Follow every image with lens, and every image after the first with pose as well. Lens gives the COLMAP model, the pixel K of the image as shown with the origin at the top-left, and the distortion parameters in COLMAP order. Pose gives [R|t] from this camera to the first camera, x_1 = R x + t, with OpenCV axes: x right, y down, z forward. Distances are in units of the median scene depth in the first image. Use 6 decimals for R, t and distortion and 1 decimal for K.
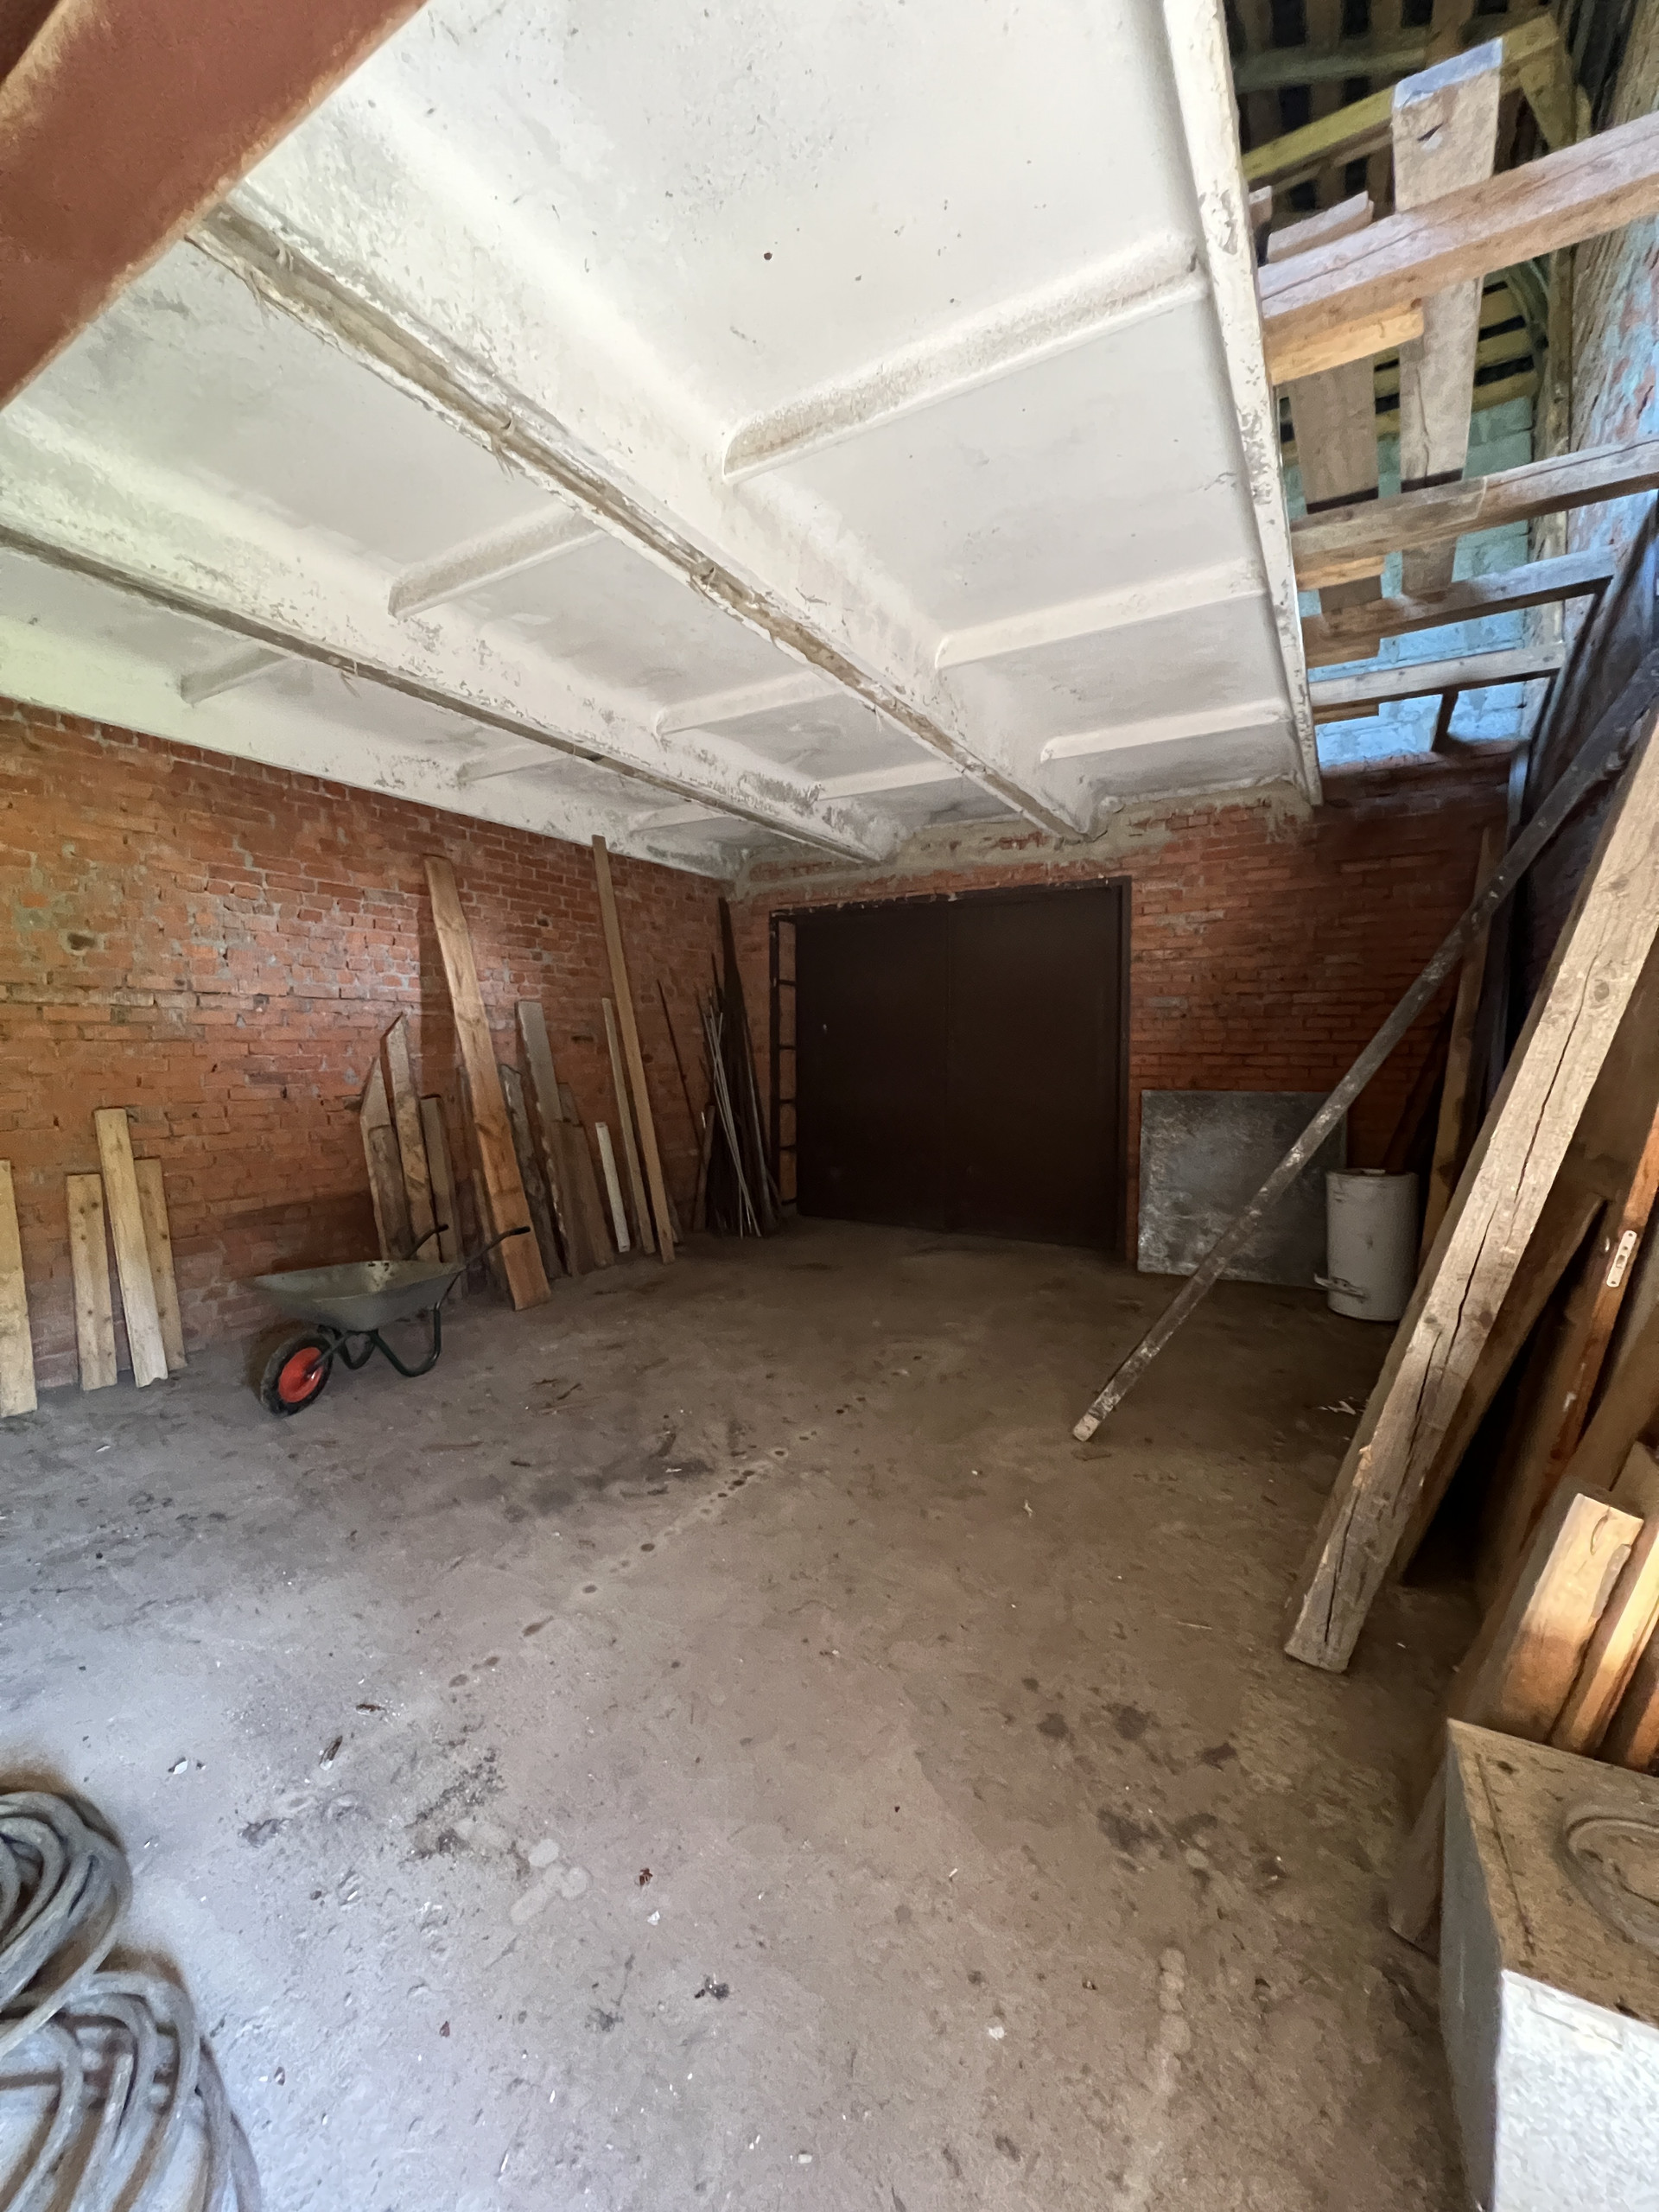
lens RADIAL K [[883.0, 0, 837.5], [0, 883.0, 1109.4], [0, 0, 1]] dist [-0.003251, 0.001147]
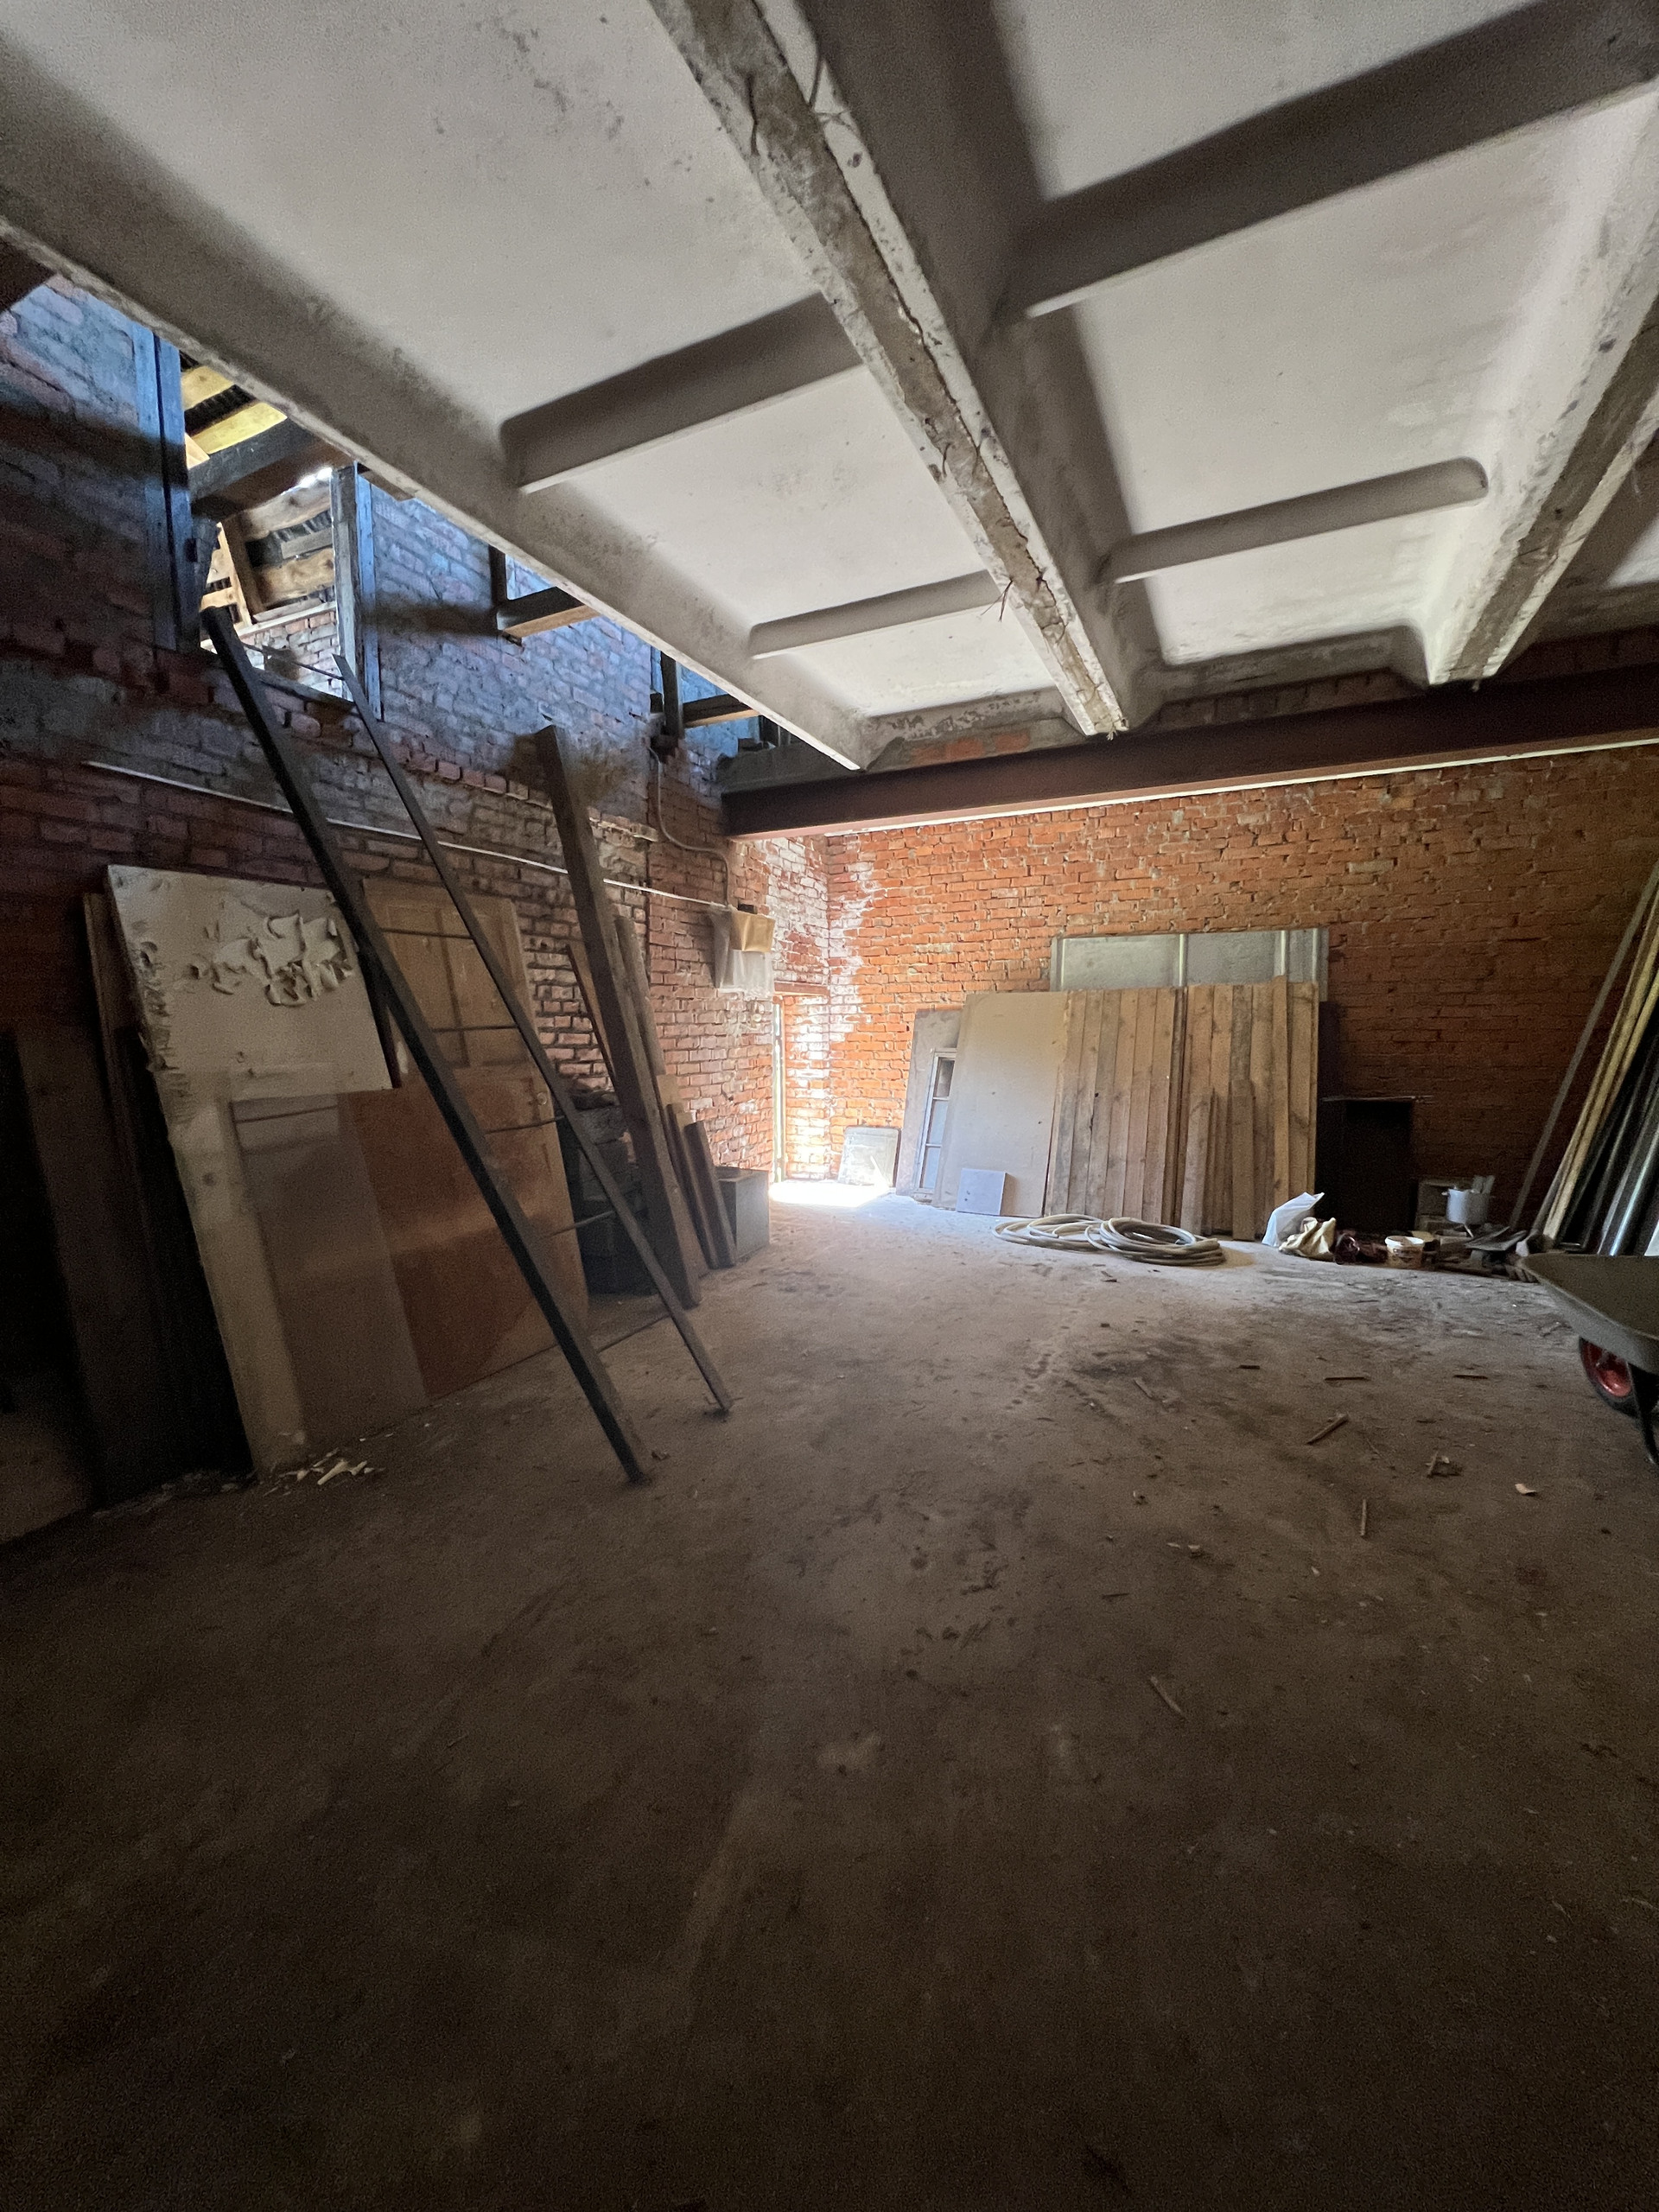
lens RADIAL K [[883.0, 0, 842.9], [0, 883.0, 1094.8], [0, 0, 1]] dist [-0.003251, 0.001147]
pose [[-0.995812, 0.014136, -0.090326, 0.195891], [0.000246, 0.988384, 0.151974, -0.083223], [0.091426, 0.151315, -0.984248, 1.596669]]
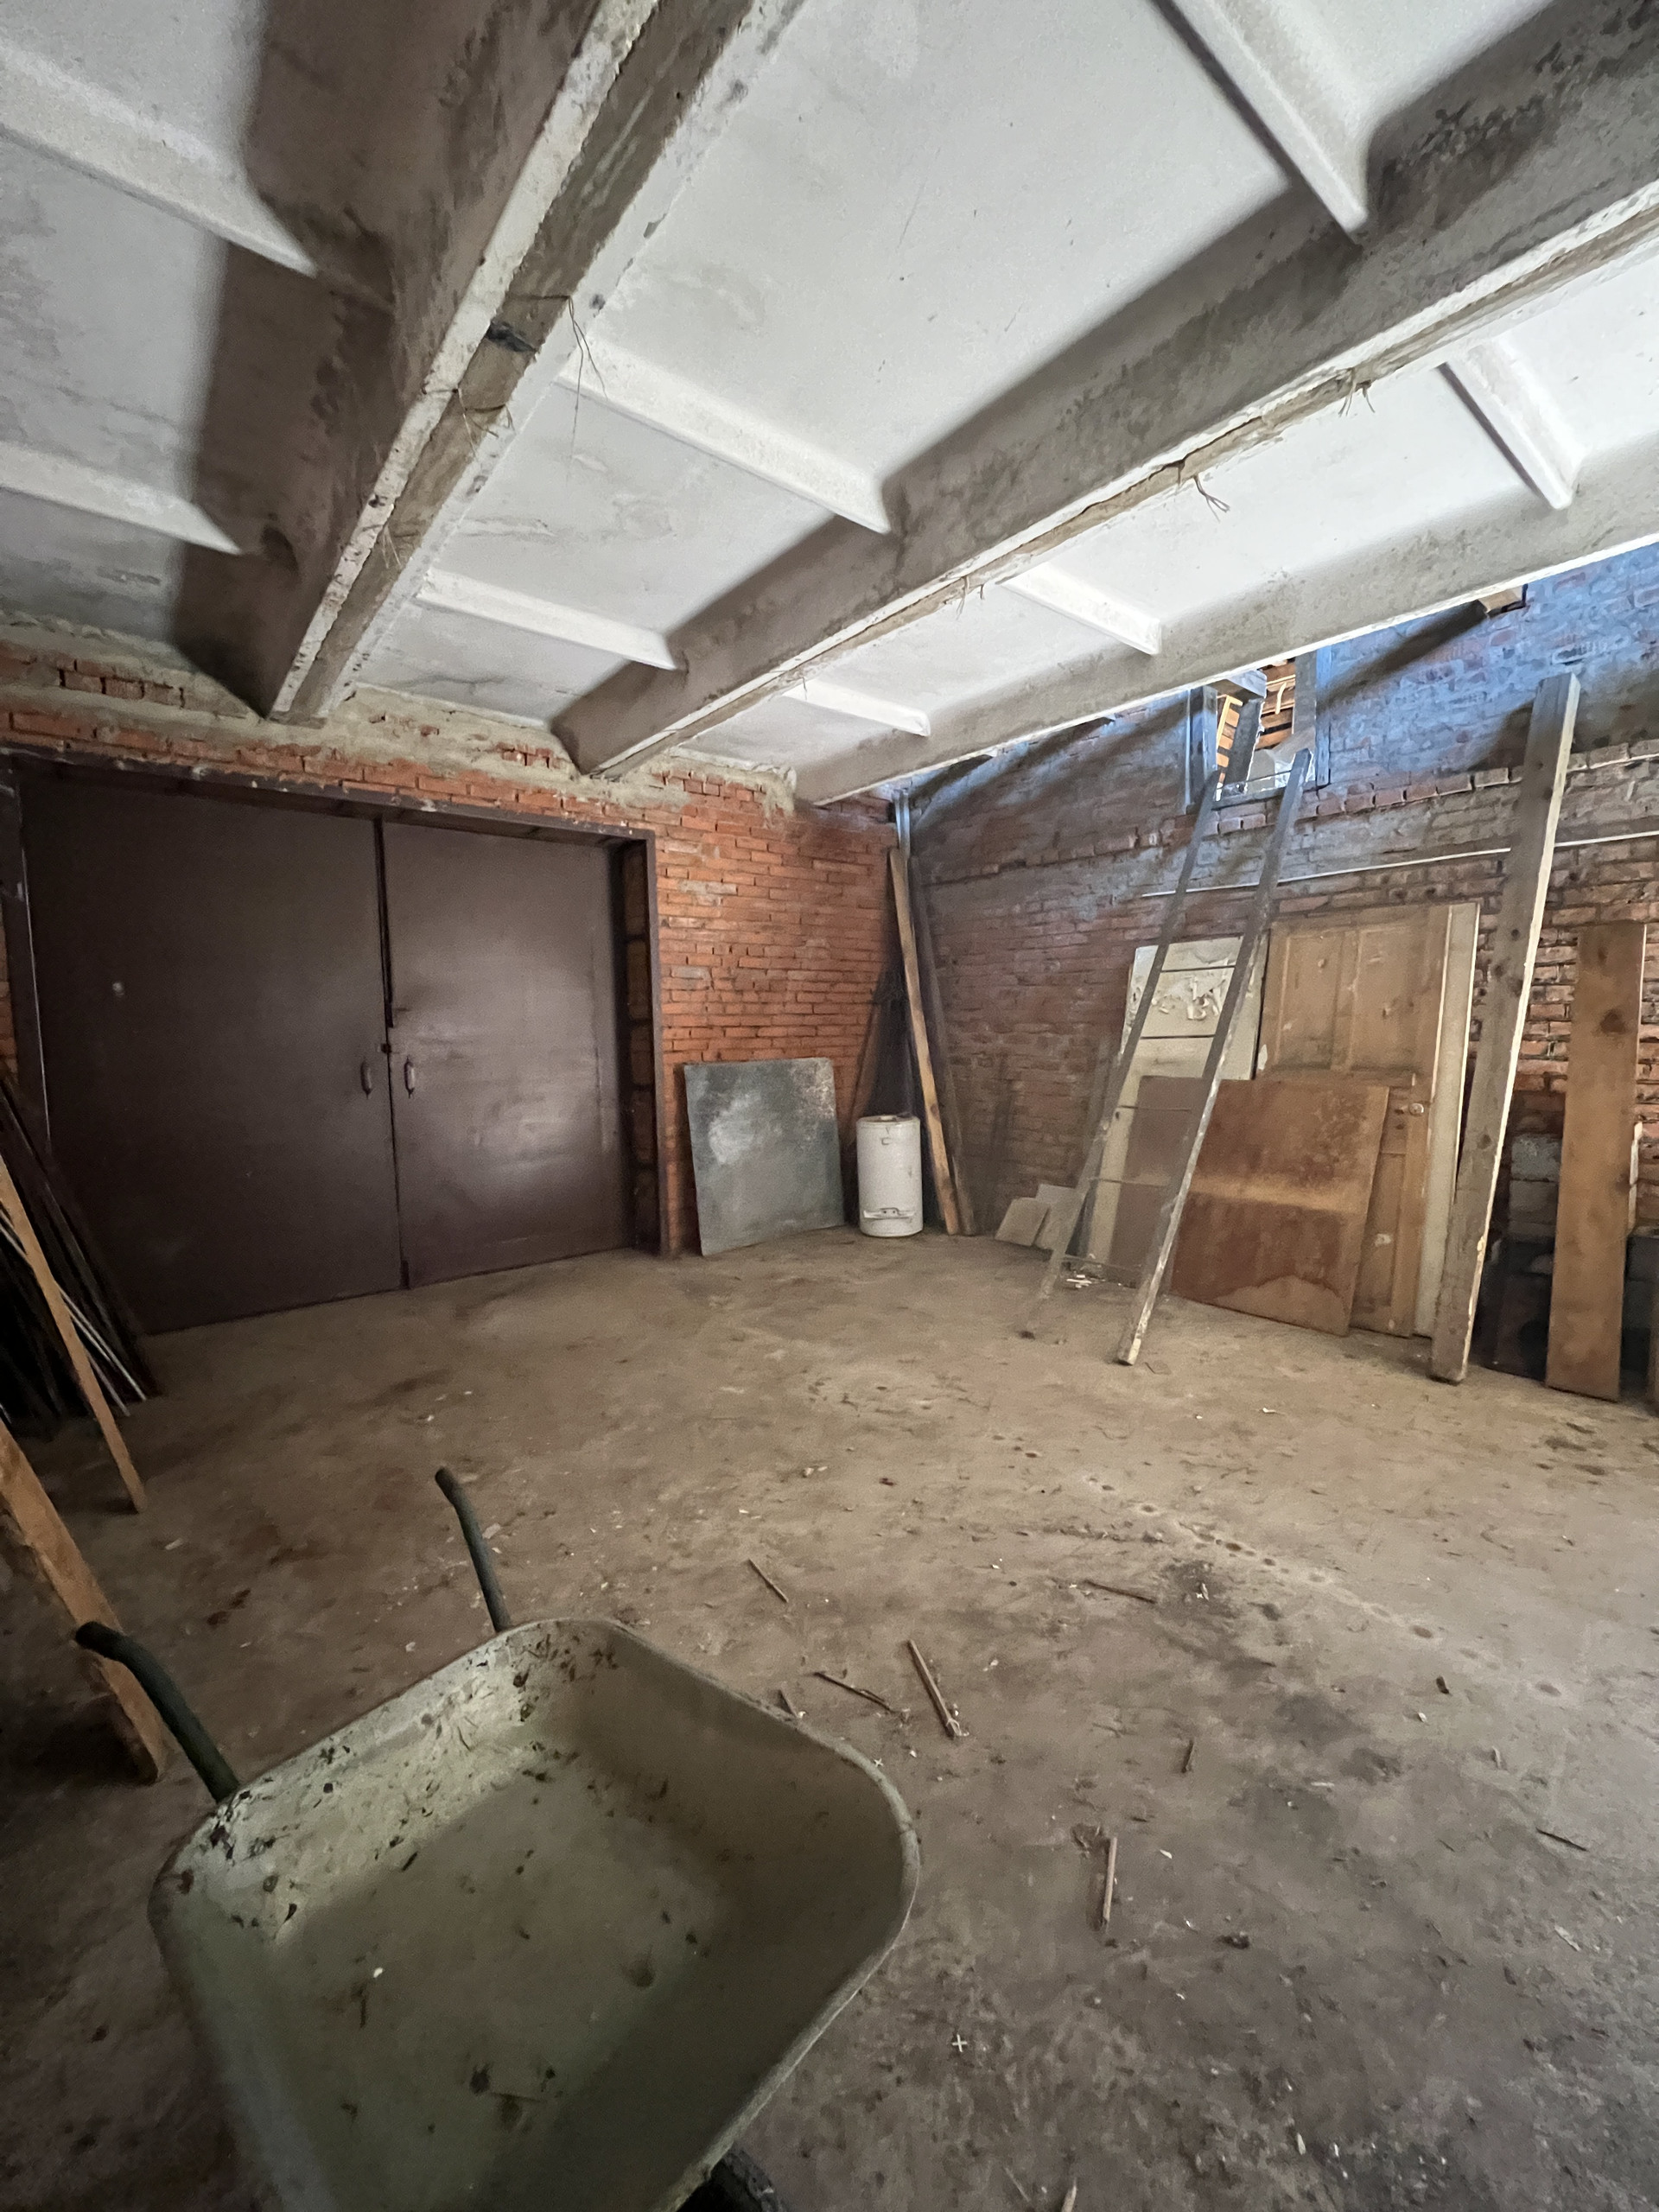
lens RADIAL K [[883.0, 0, 831.5], [0, 883.0, 1107.9], [0, 0, 1]] dist [-0.003251, 0.001147]
pose [[0.351752, -0.092334, 0.931528, -0.730385], [0.079426, 0.994479, 0.068582, -0.044106], [-0.932717, 0.049864, 0.357144, 0.794660]]
